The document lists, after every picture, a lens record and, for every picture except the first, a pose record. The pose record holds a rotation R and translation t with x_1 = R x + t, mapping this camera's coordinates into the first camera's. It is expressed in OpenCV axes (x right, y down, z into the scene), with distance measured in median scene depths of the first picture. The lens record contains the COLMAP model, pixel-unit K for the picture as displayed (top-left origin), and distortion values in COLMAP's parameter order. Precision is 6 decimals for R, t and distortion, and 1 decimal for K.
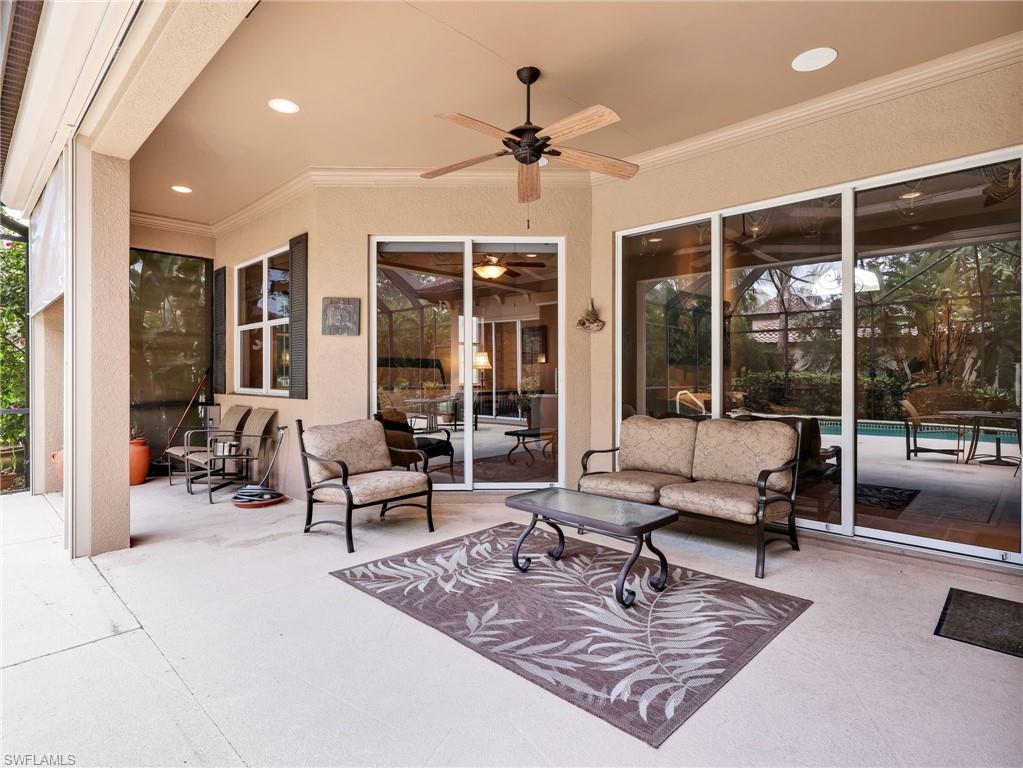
lens RADIAL K [[539.3, 0, 510.0], [0, 539.3, 380.2], [0, 0, 1]] dist [-0.004129, 0.001253]
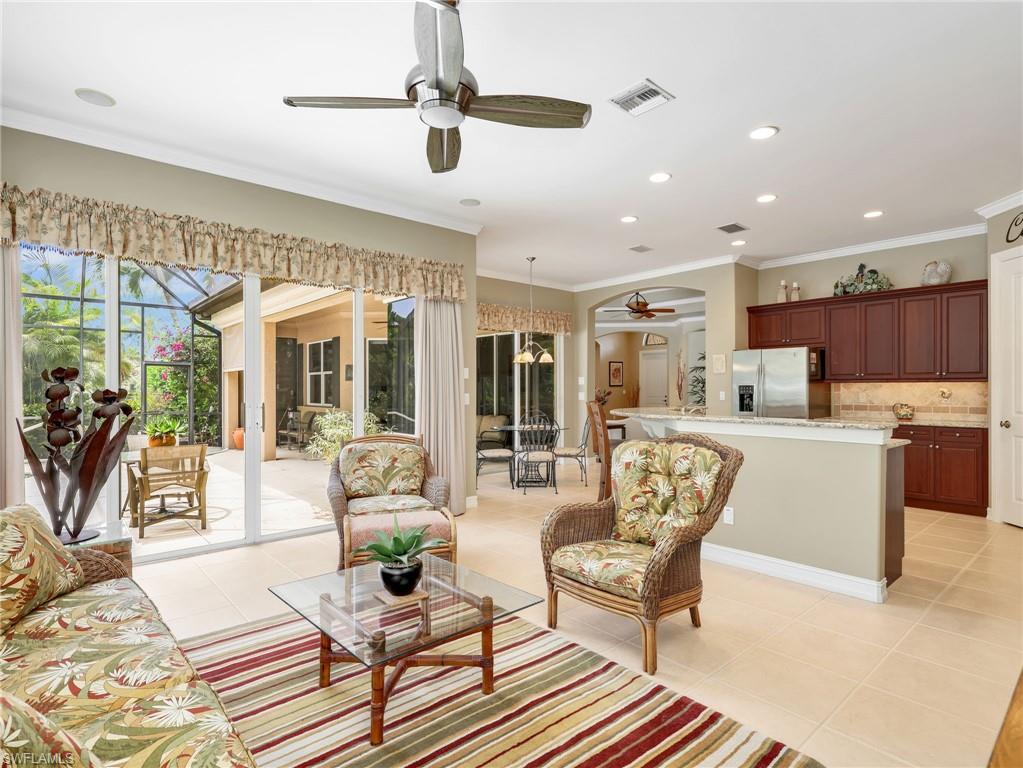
lens RADIAL K [[539.3, 0, 509.7], [0, 539.3, 387.8], [0, 0, 1]] dist [-0.004129, 0.001253]
pose [[0.996263, -0.002846, -0.086325, 0.463869], [0.001732, 0.999914, -0.012984, -0.016353], [0.086354, 0.012786, 0.996182, -1.045968]]
